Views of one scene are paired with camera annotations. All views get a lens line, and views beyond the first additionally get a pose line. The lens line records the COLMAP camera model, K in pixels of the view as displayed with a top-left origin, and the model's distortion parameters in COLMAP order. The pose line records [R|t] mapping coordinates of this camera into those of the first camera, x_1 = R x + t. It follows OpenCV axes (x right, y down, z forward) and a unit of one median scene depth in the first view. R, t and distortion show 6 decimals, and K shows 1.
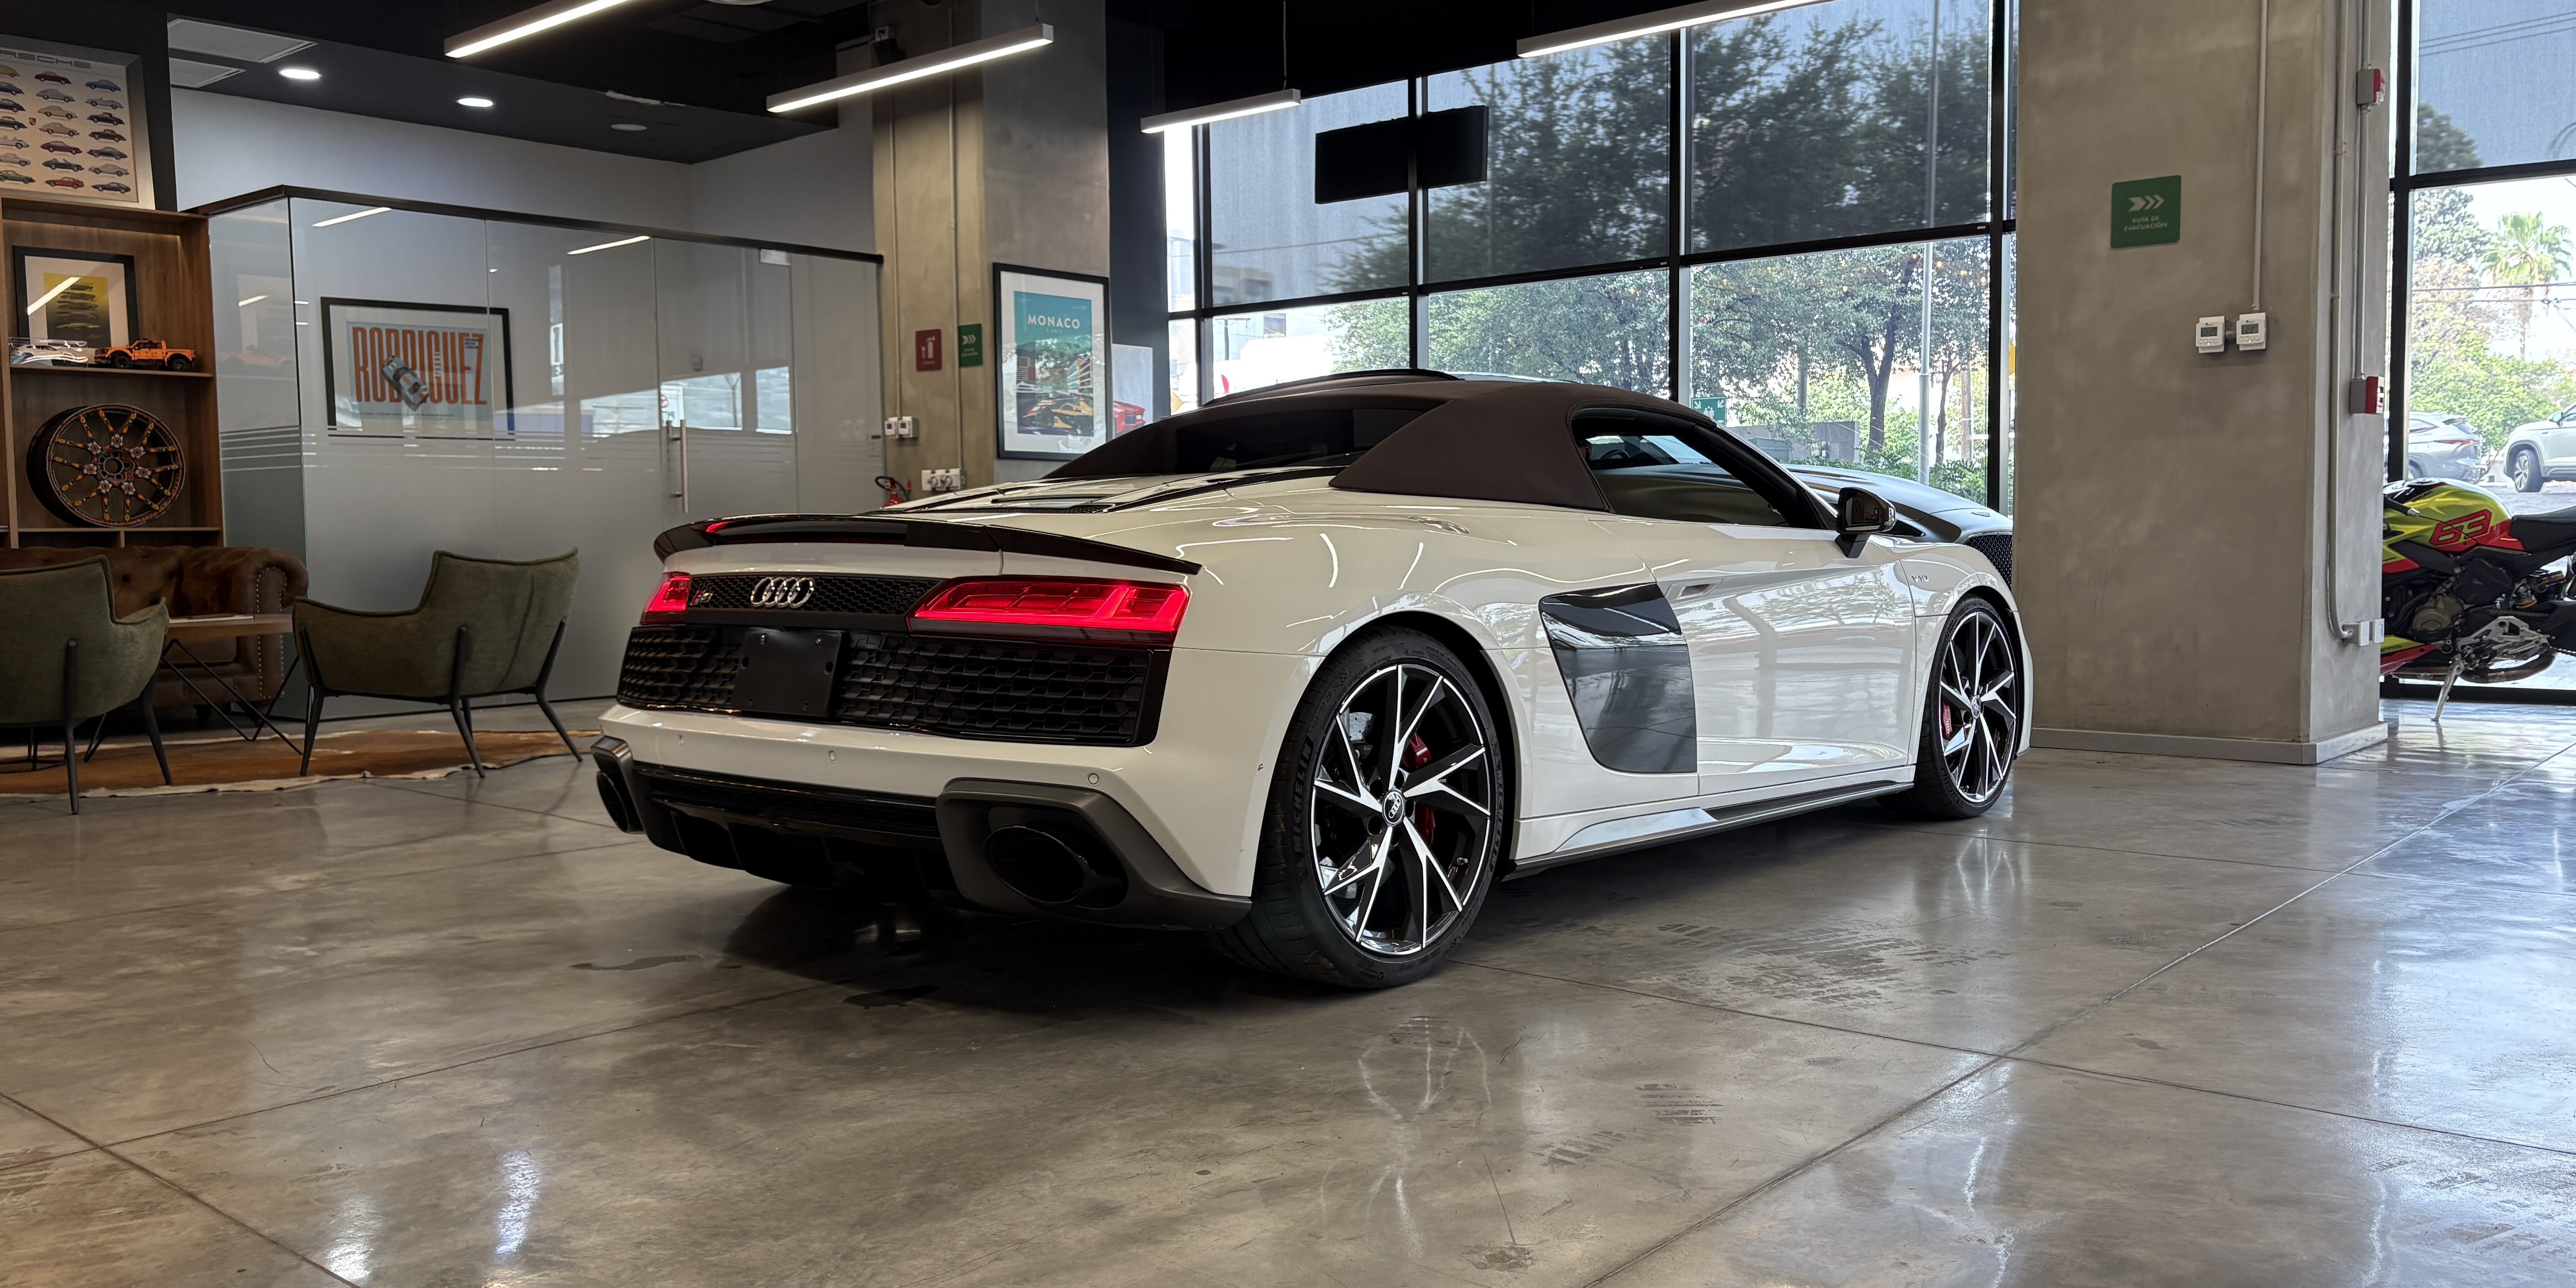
lens RADIAL K [[1947.1, 0, 1298.1], [0, 1947.1, 630.3], [0, 0, 1]] dist [0.060812, -0.079771]
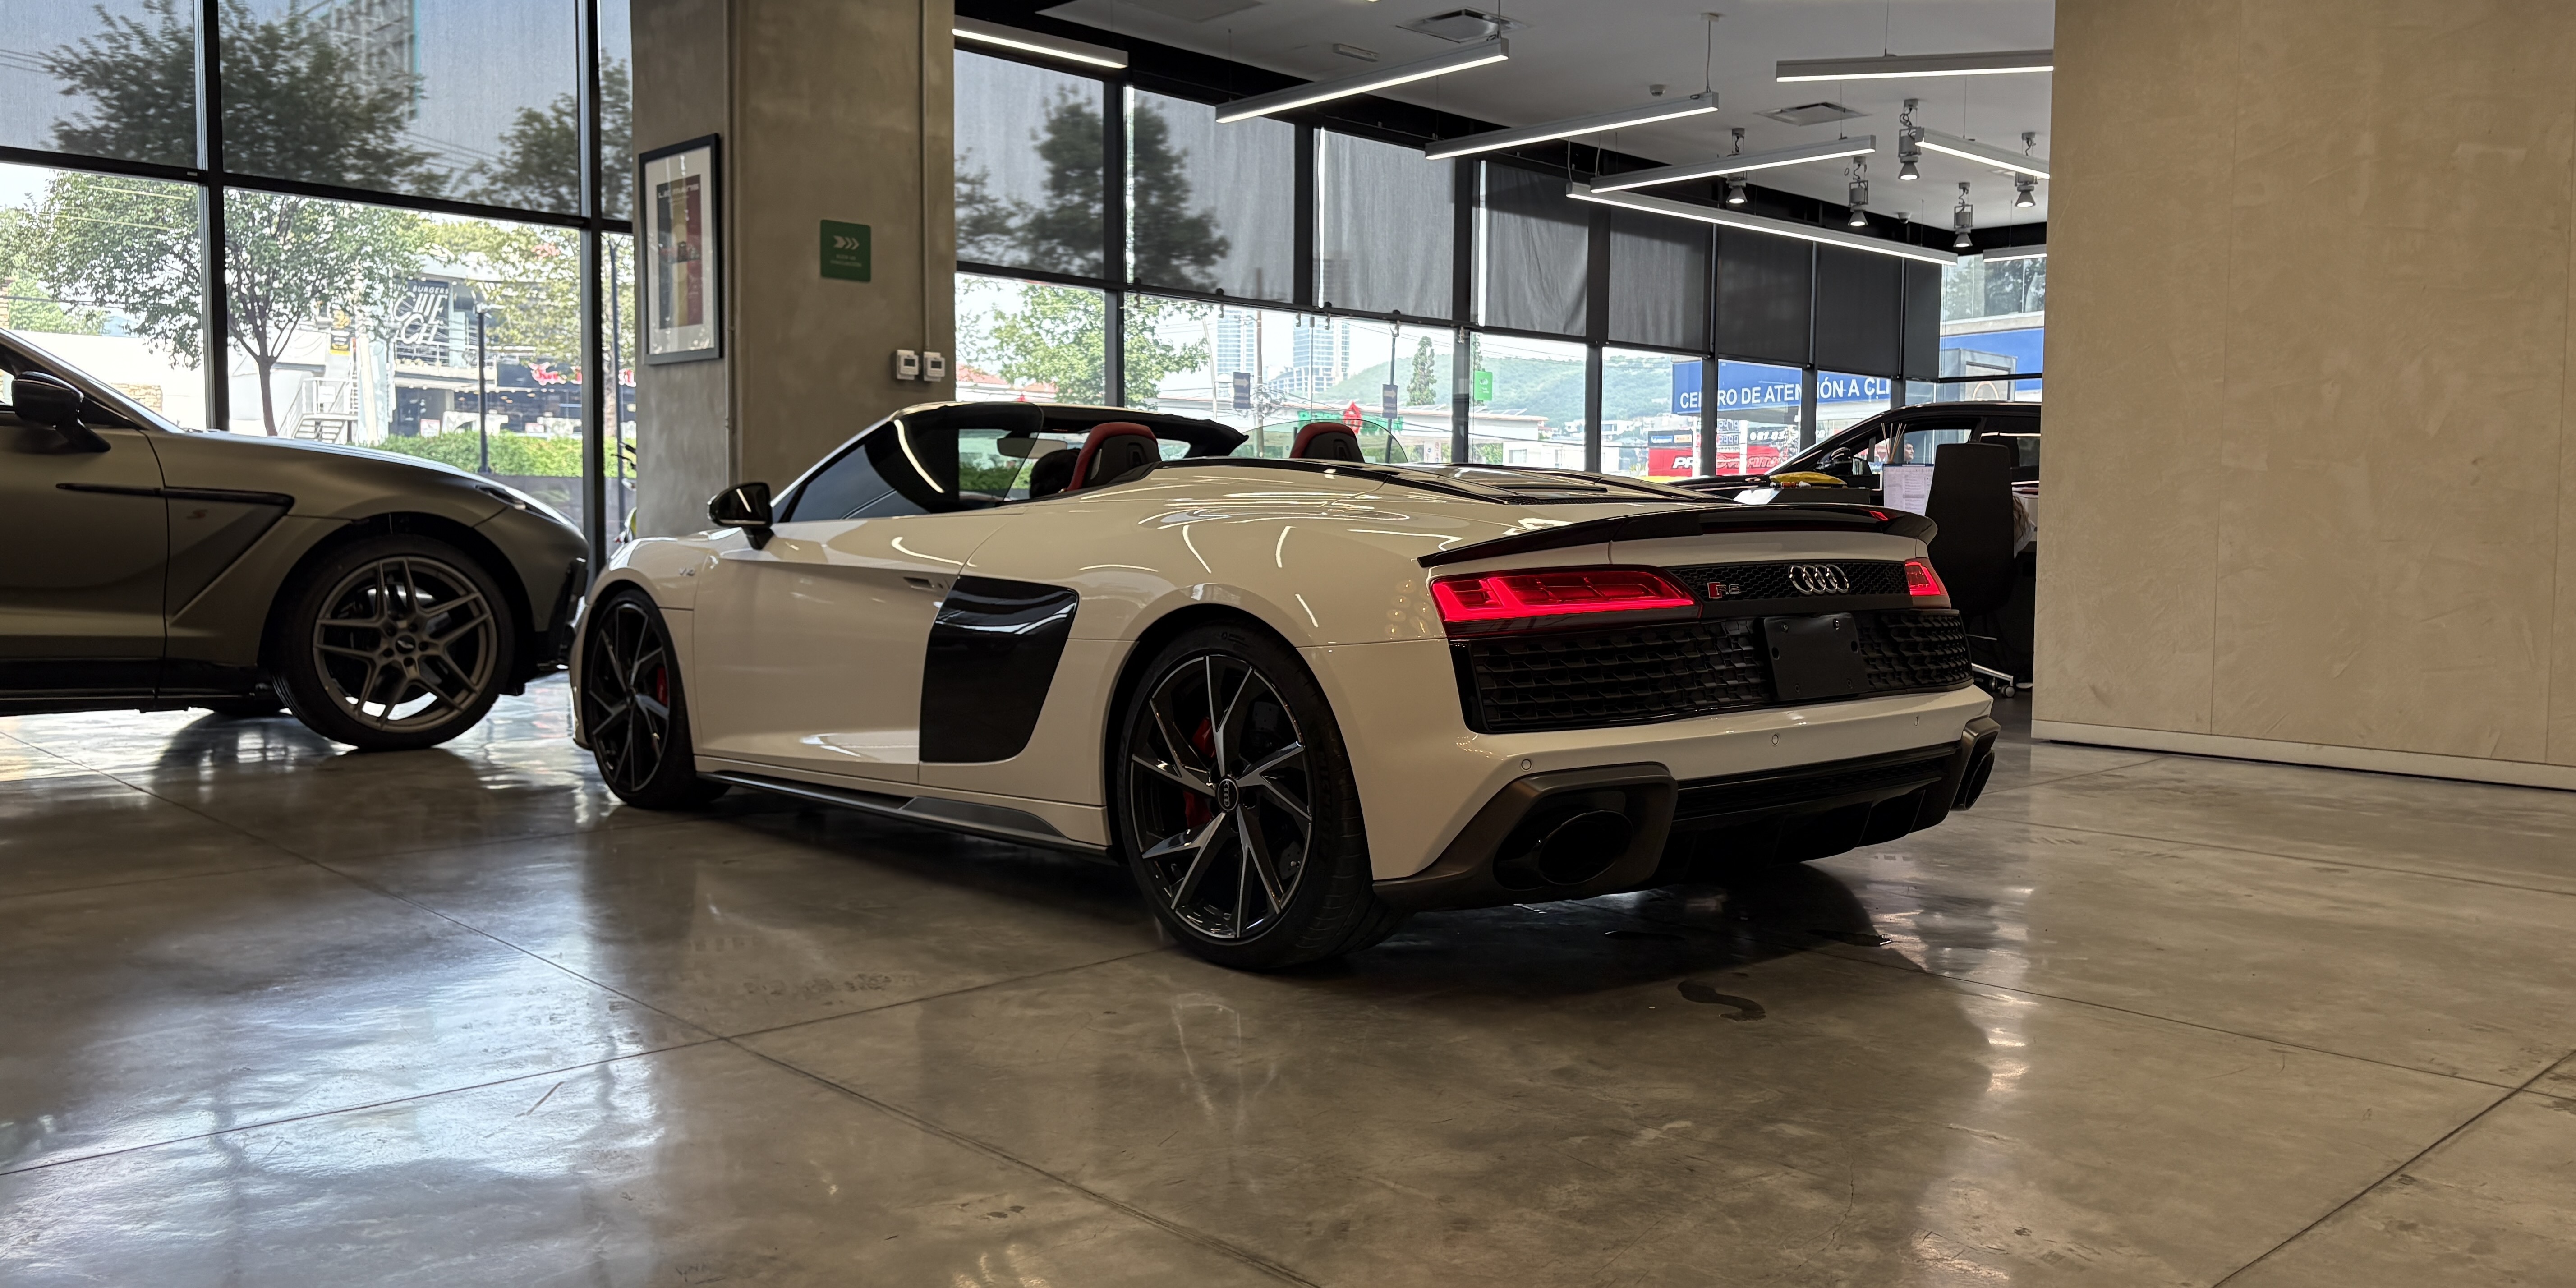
lens RADIAL K [[1947.0, 0, 1298.8], [0, 1947.0, 602.5], [0, 0, 1]] dist [0.060160, -0.078229]
pose [[0.107905, -0.031947, 0.993648, -0.651060], [0.042480, 0.998719, 0.027497, -0.023452], [-0.993253, 0.039243, 0.109124, 0.572908]]
